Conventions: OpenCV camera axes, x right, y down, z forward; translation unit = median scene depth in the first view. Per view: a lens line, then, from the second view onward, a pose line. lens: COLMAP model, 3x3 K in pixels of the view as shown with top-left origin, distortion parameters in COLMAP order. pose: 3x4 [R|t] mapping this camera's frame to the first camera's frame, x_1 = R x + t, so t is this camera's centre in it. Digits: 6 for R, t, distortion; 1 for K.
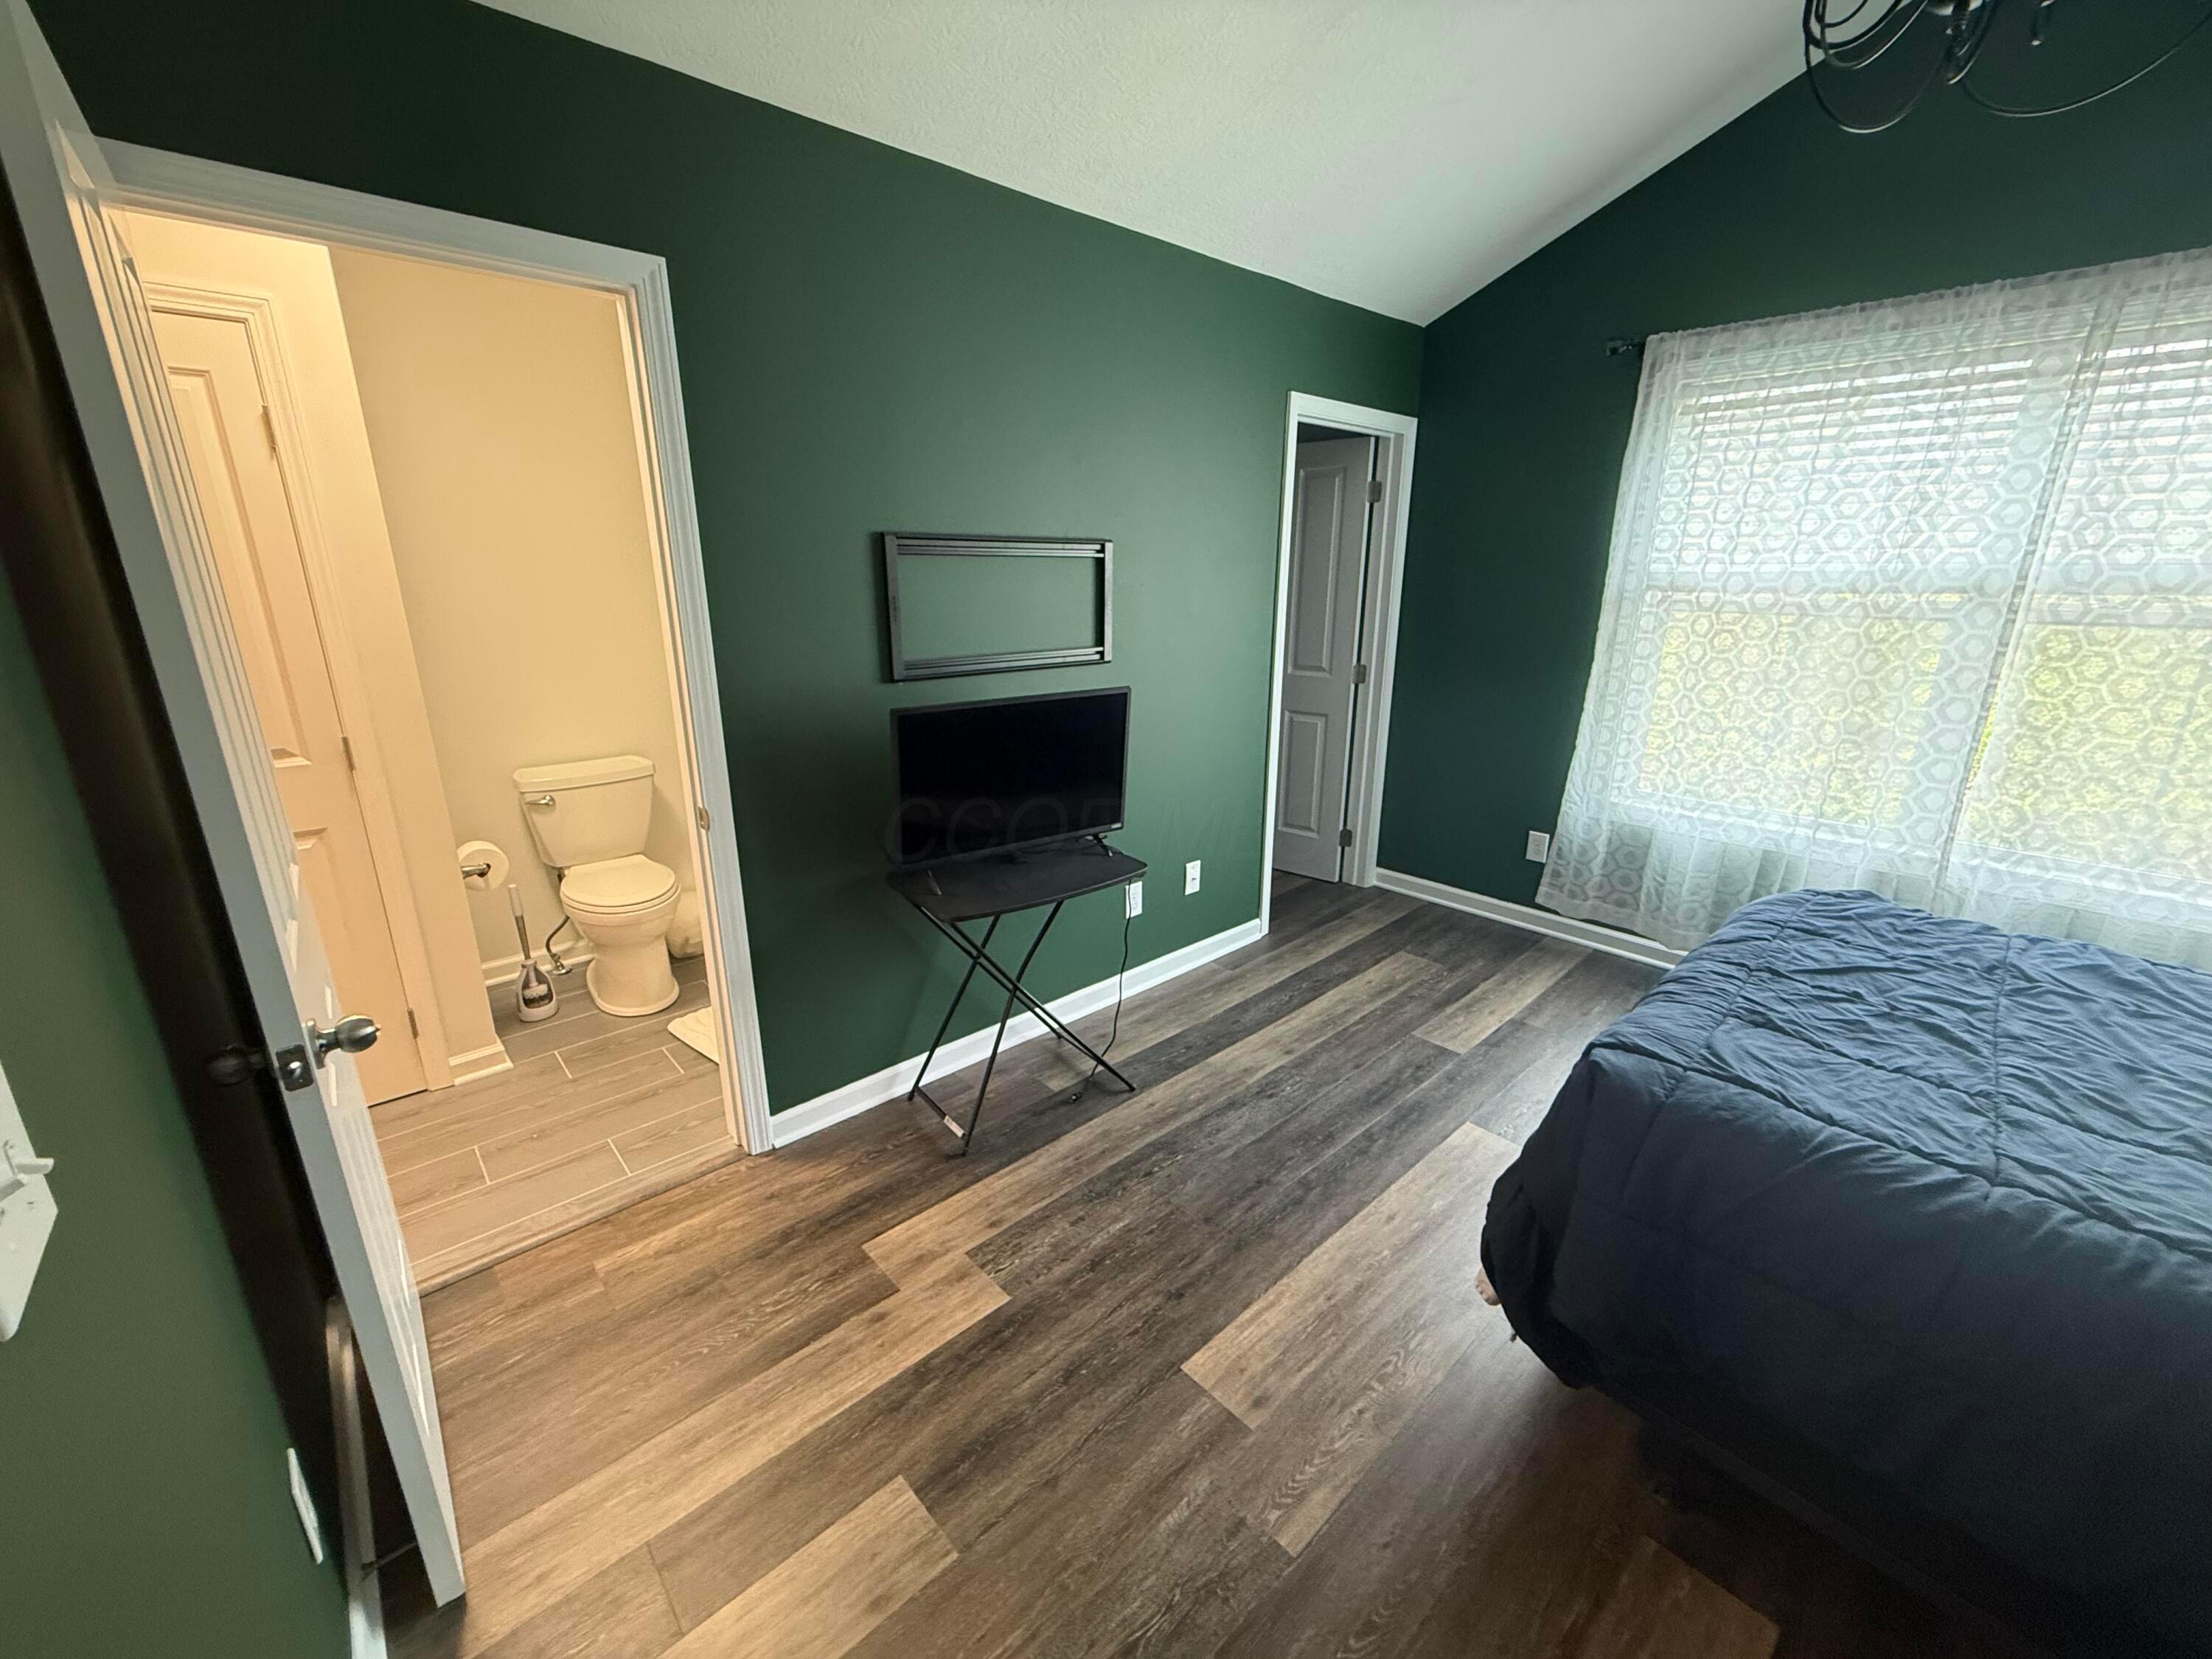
lens RADIAL K [[880.8, 0, 1105.2], [0, 880.8, 821.7], [0, 0, 1]] dist [0.002682, 0.000193]
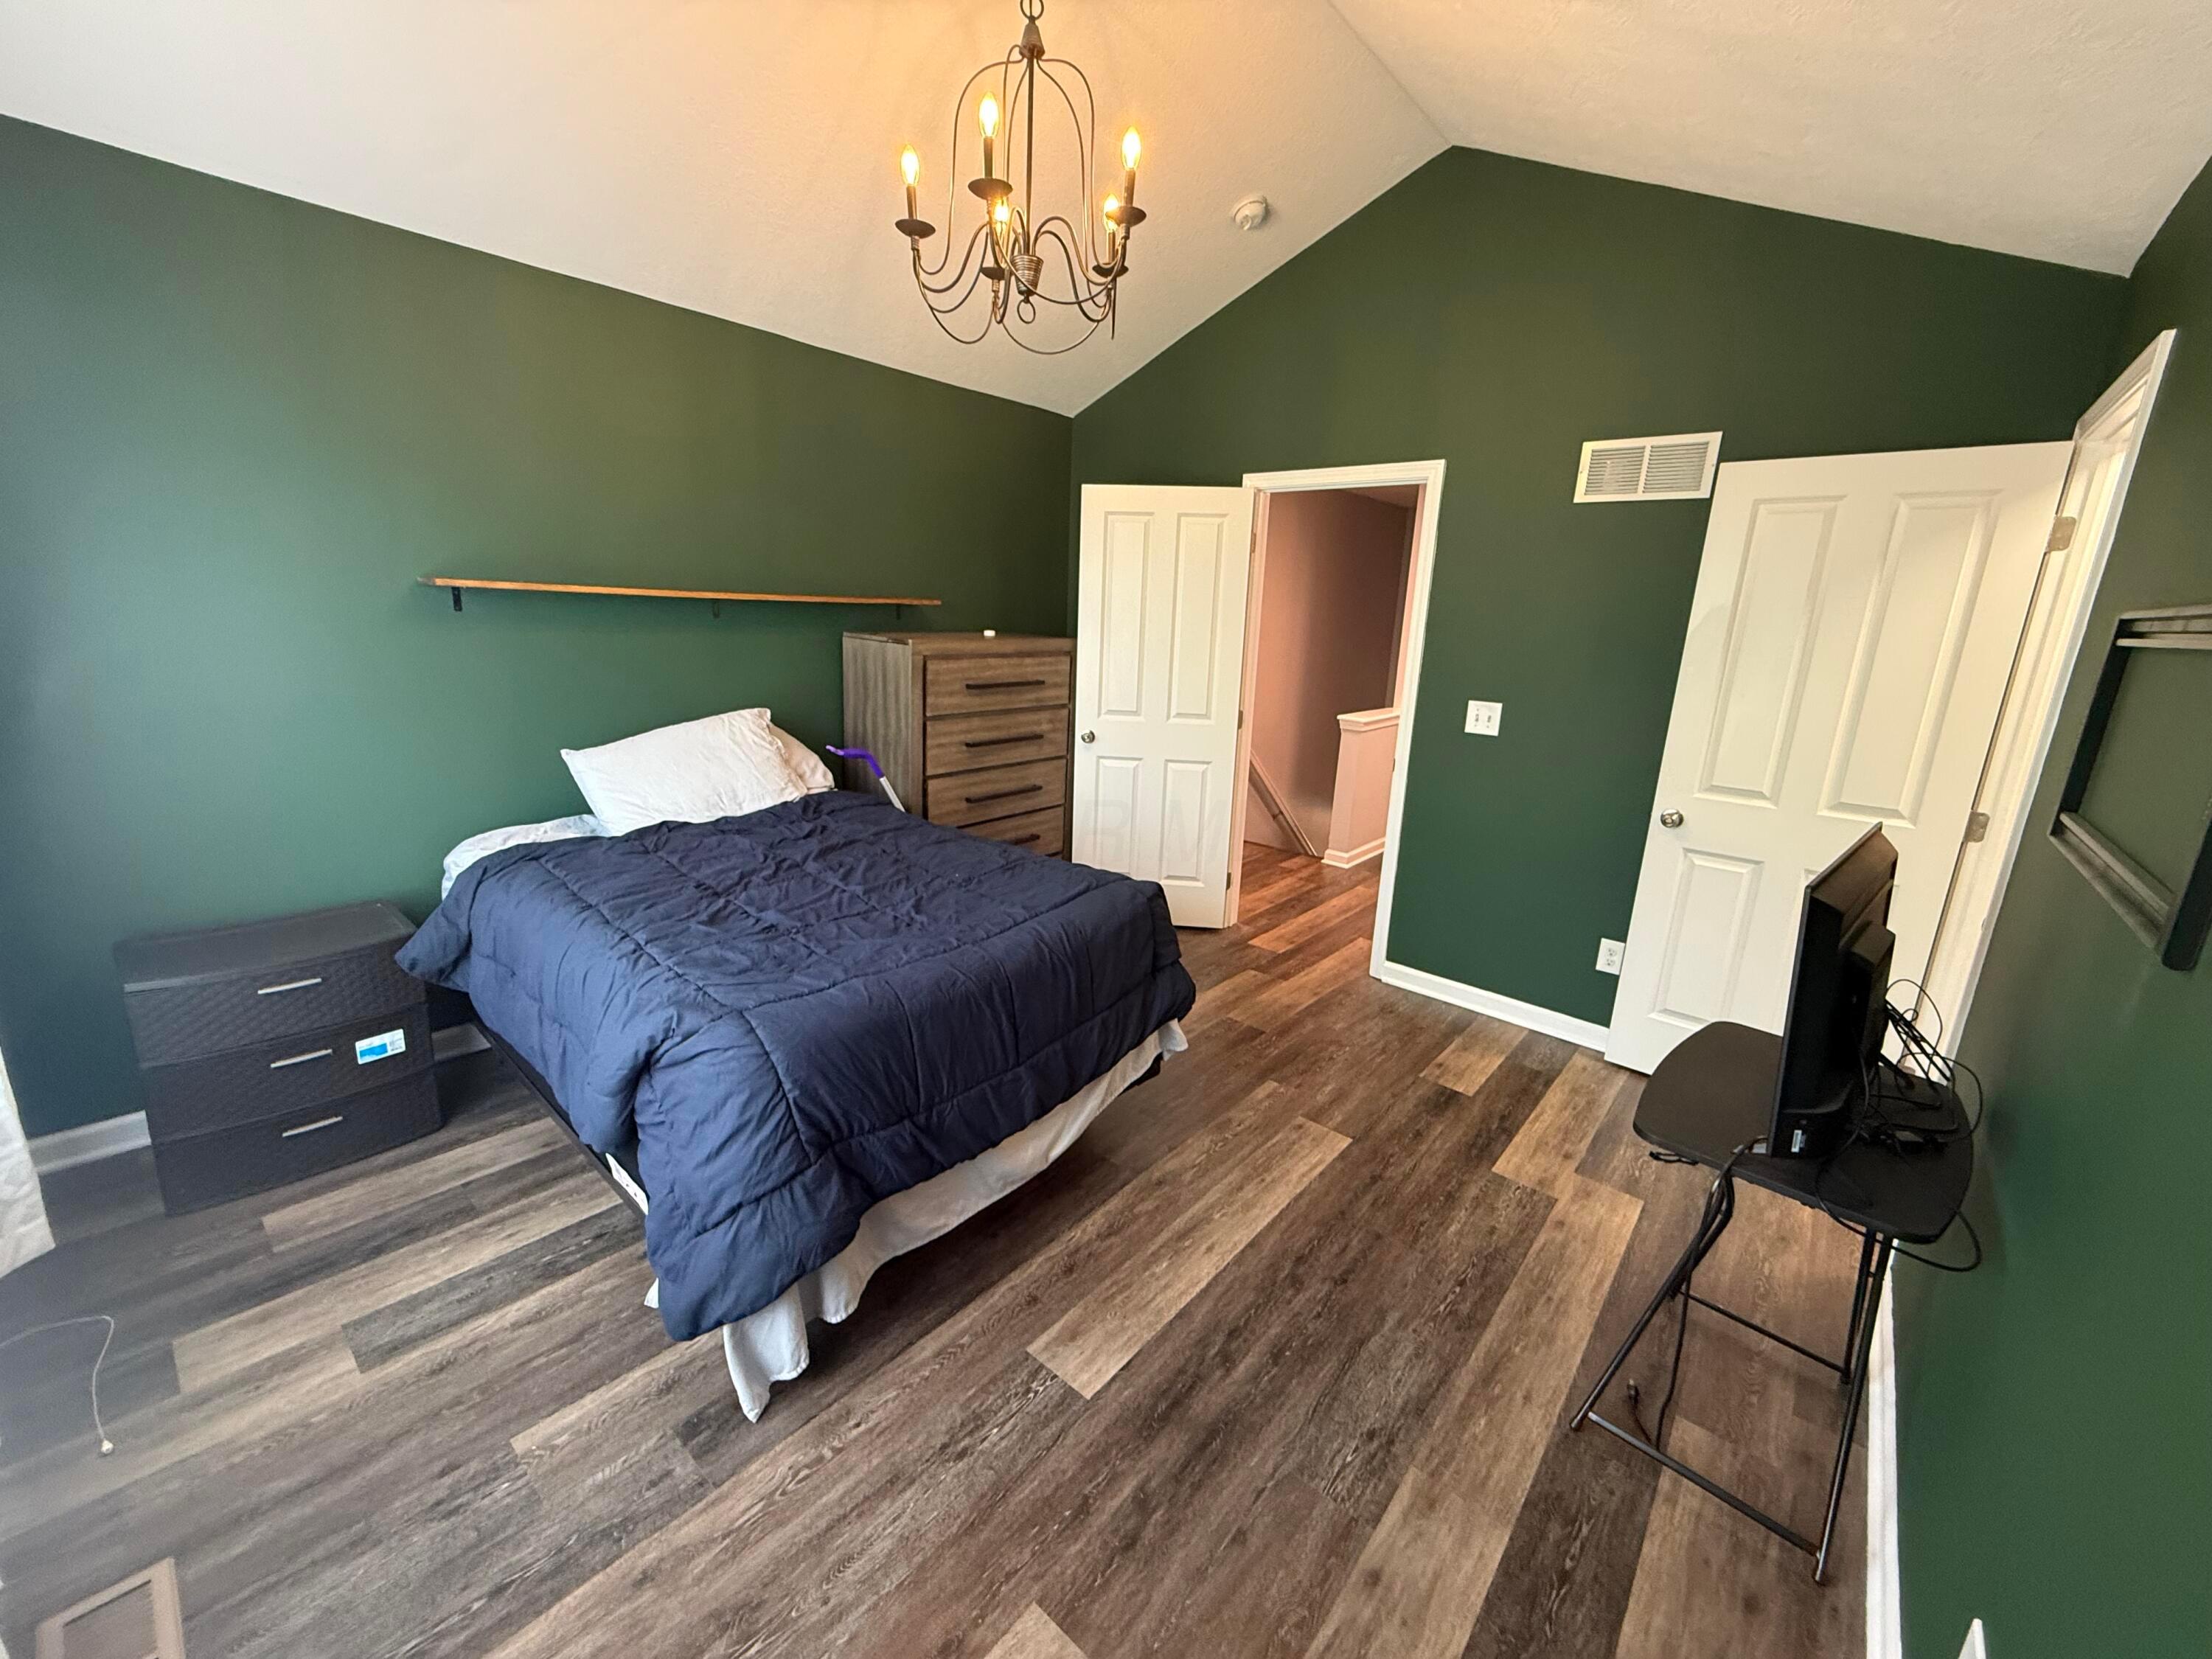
lens RADIAL K [[880.8, 0, 1108.6], [0, 880.8, 821.8], [0, 0, 1]] dist [0.002682, 0.000193]
pose [[-0.990728, -0.015583, -0.134967, 0.611136], [-0.082475, 0.858403, 0.506302, -0.504925], [0.107967, 0.512739, -0.851729, 1.672486]]
